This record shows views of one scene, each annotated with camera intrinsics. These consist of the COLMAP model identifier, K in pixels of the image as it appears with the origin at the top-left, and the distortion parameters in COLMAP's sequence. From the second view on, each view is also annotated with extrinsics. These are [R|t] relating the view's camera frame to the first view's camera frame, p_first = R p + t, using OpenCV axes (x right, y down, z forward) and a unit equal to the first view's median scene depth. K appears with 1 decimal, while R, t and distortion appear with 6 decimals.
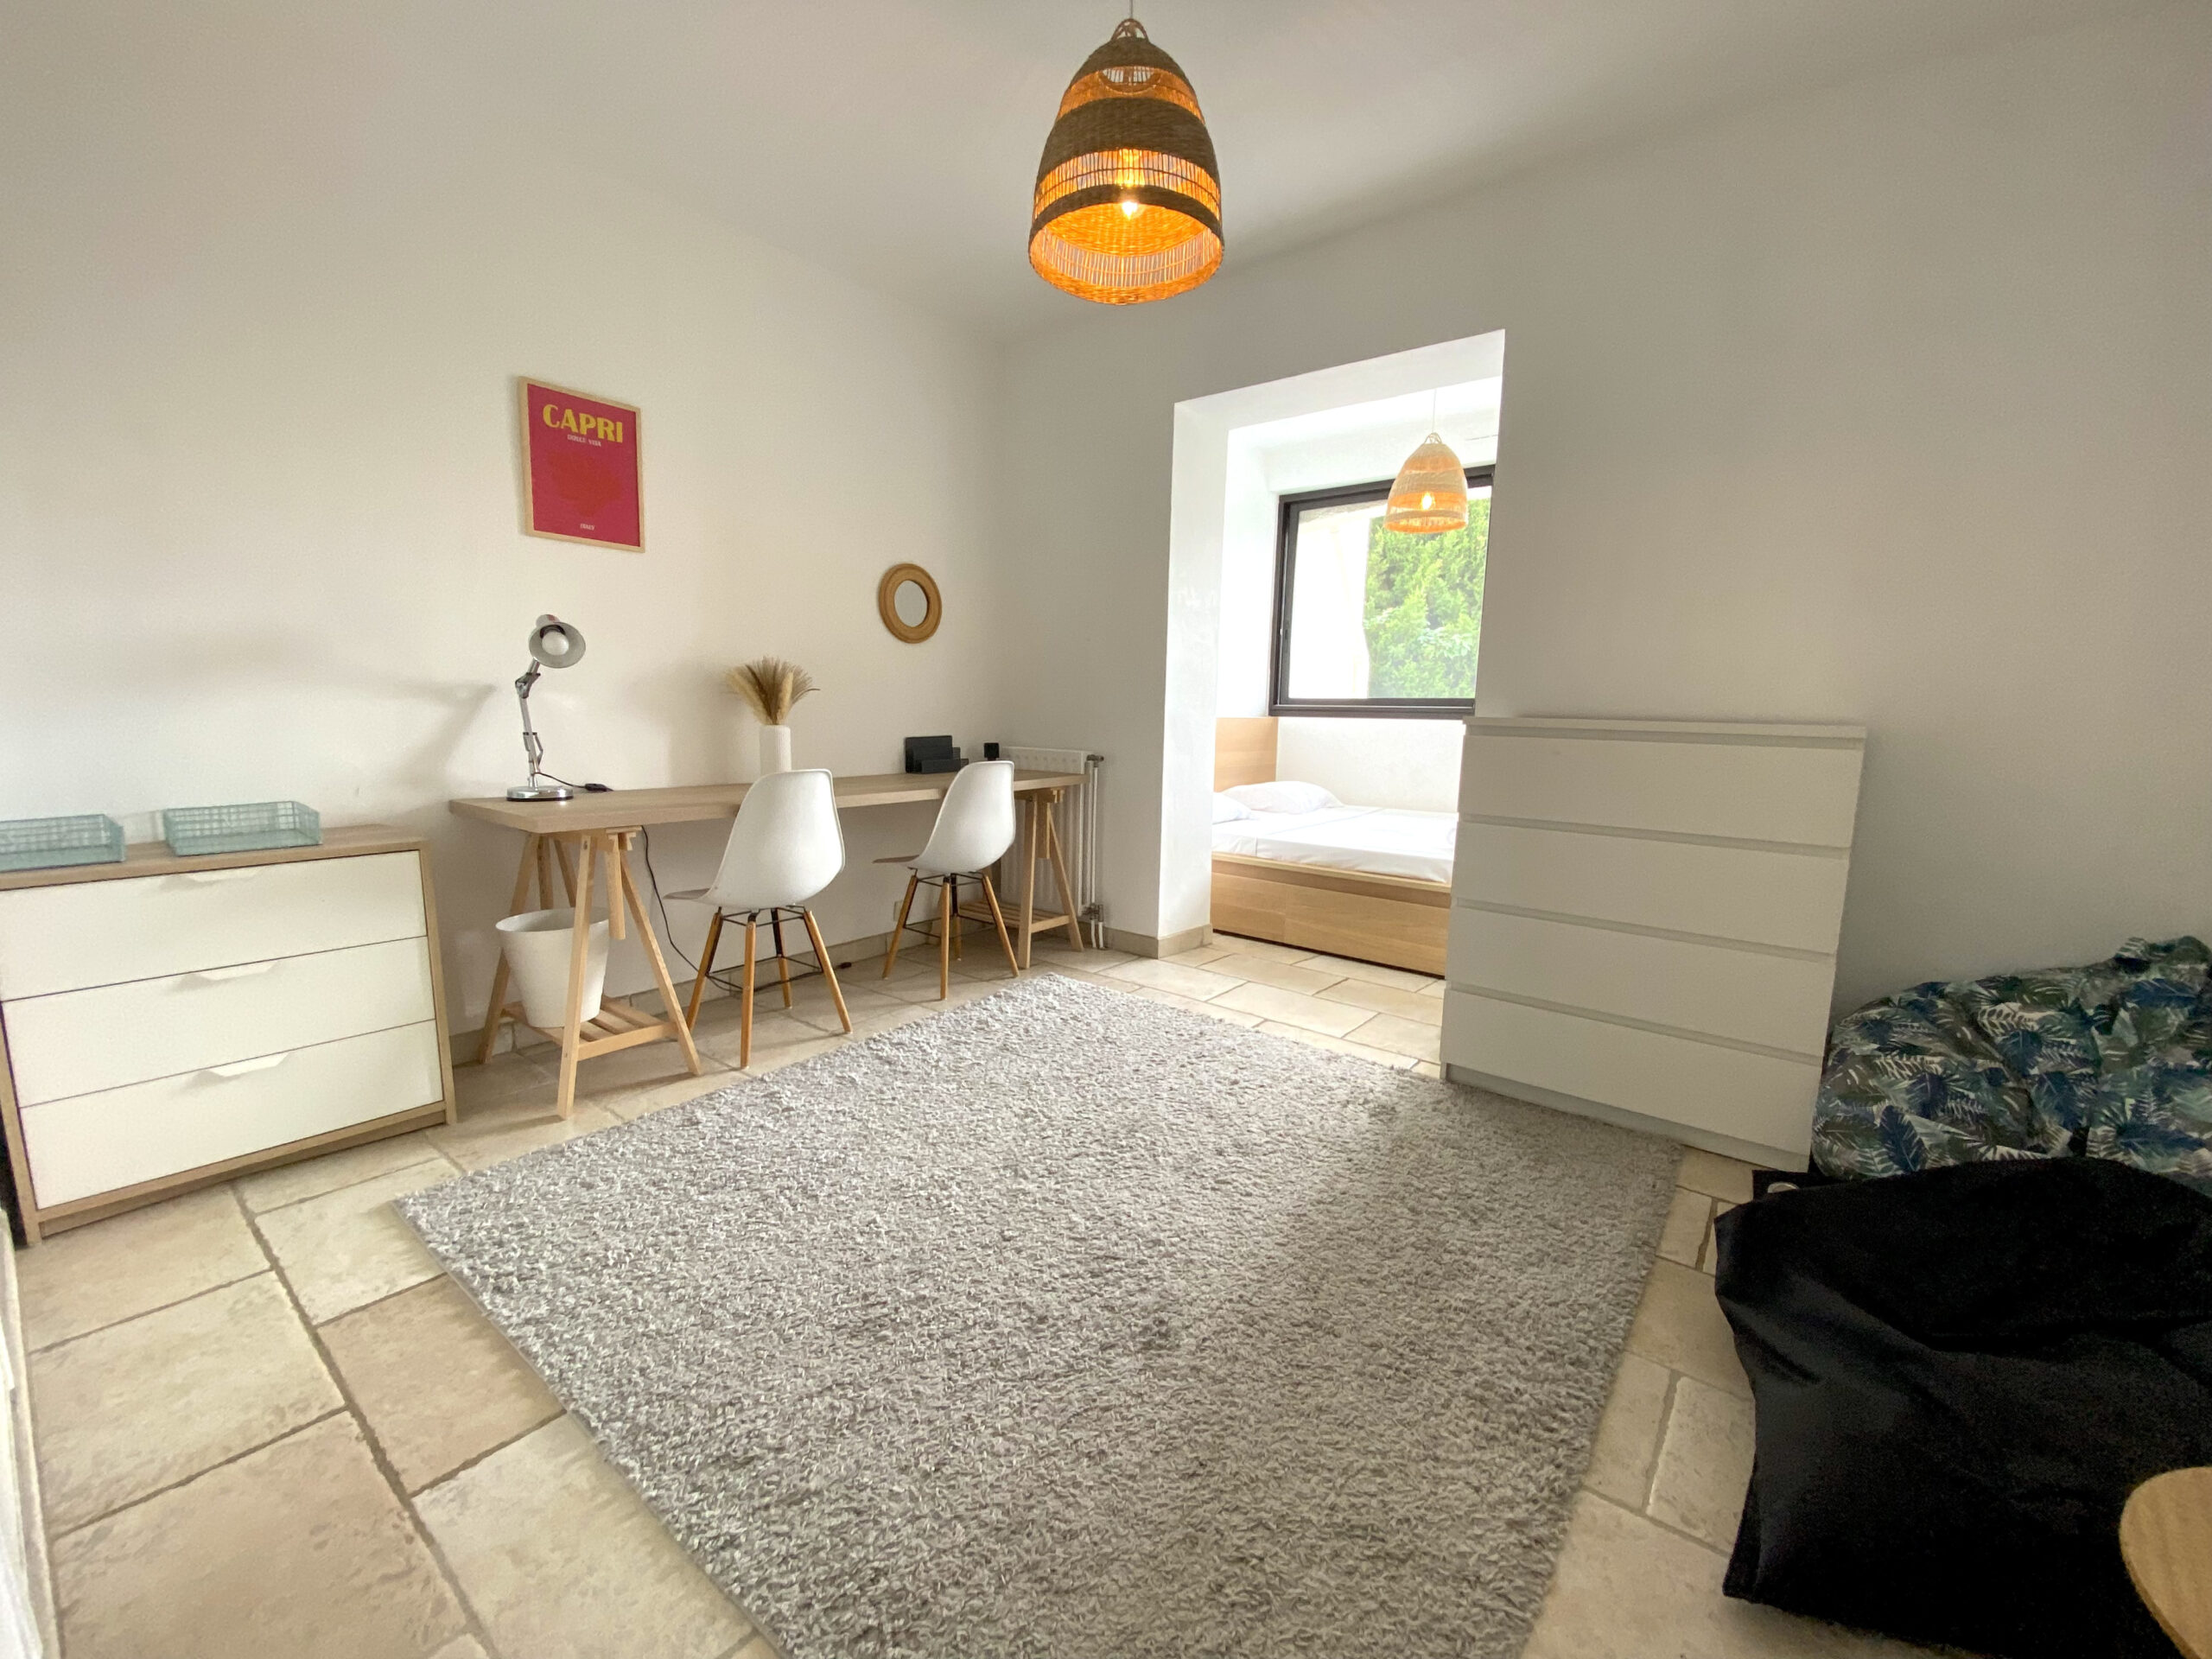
lens RADIAL K [[906.9, 0, 1110.2], [0, 906.9, 849.8], [0, 0, 1]] dist [-0.000688, -0.000664]
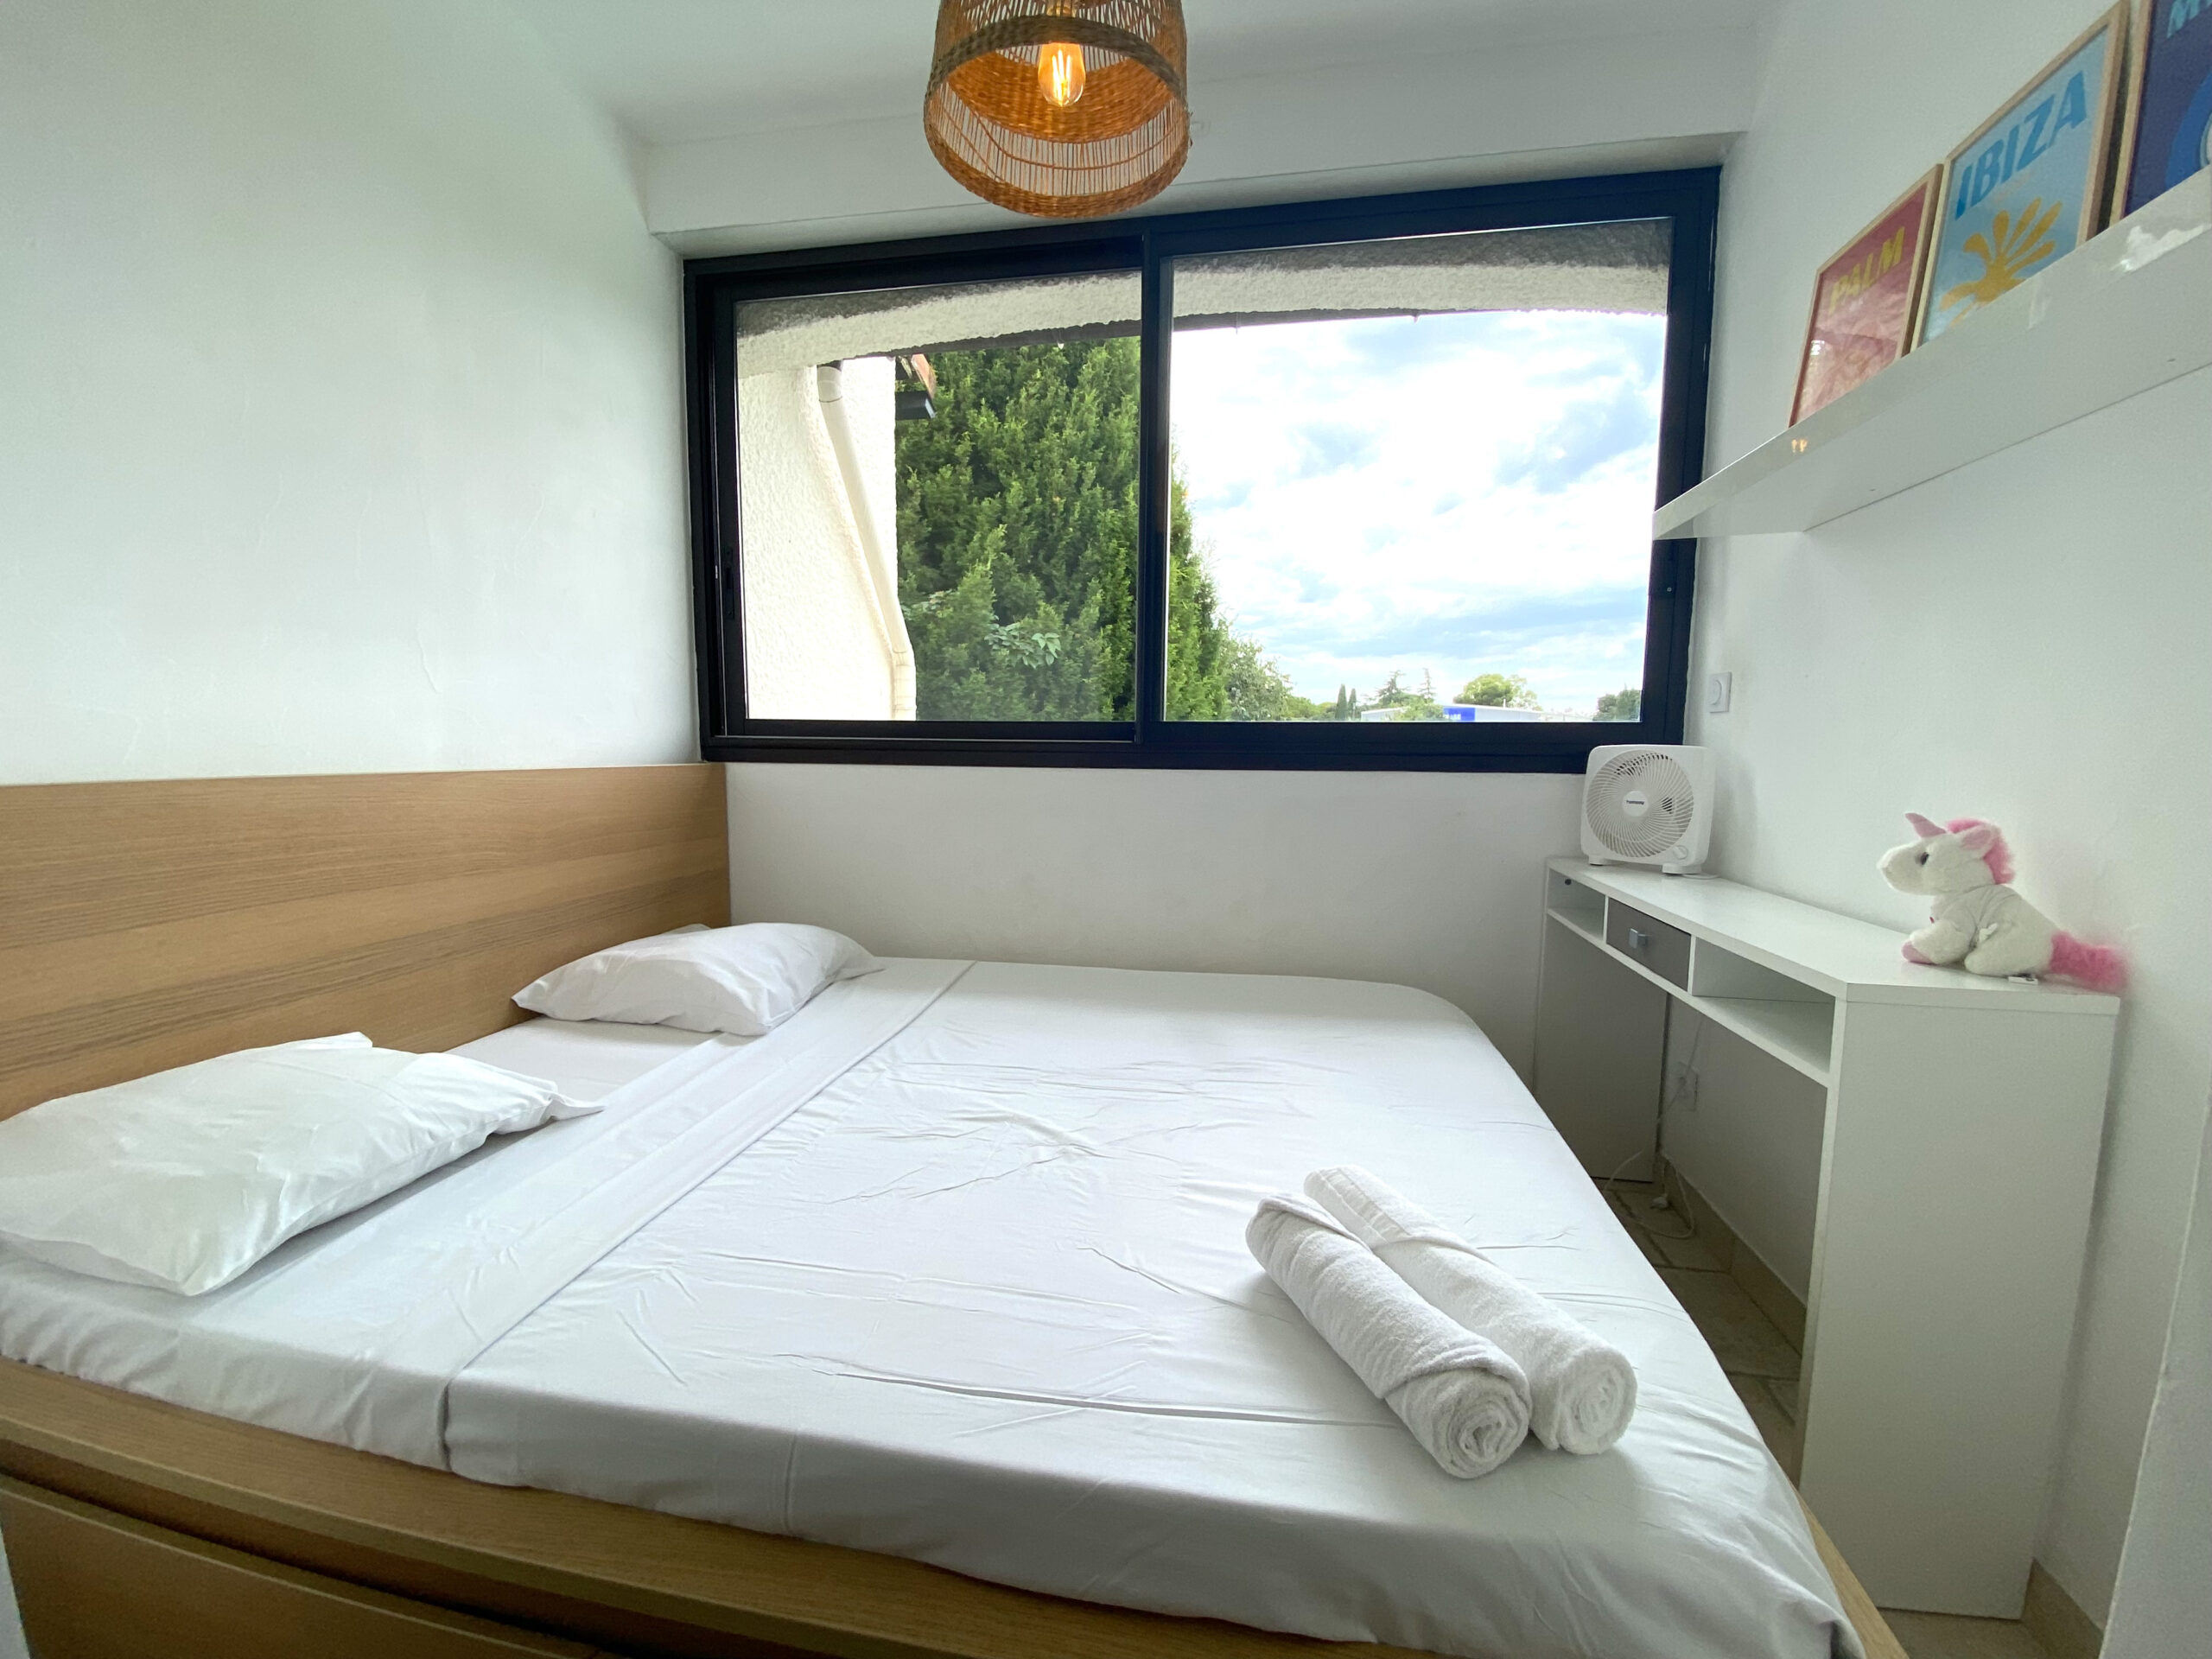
lens RADIAL K [[906.9, 0, 1120.3], [0, 906.9, 847.0], [0, 0, 1]] dist [-0.000688, -0.000664]
pose [[0.878125, -0.073264, 0.472788, 0.099710], [0.093892, 0.995379, -0.020144, -0.056608], [-0.469128, 0.062080, 0.880946, 0.373243]]
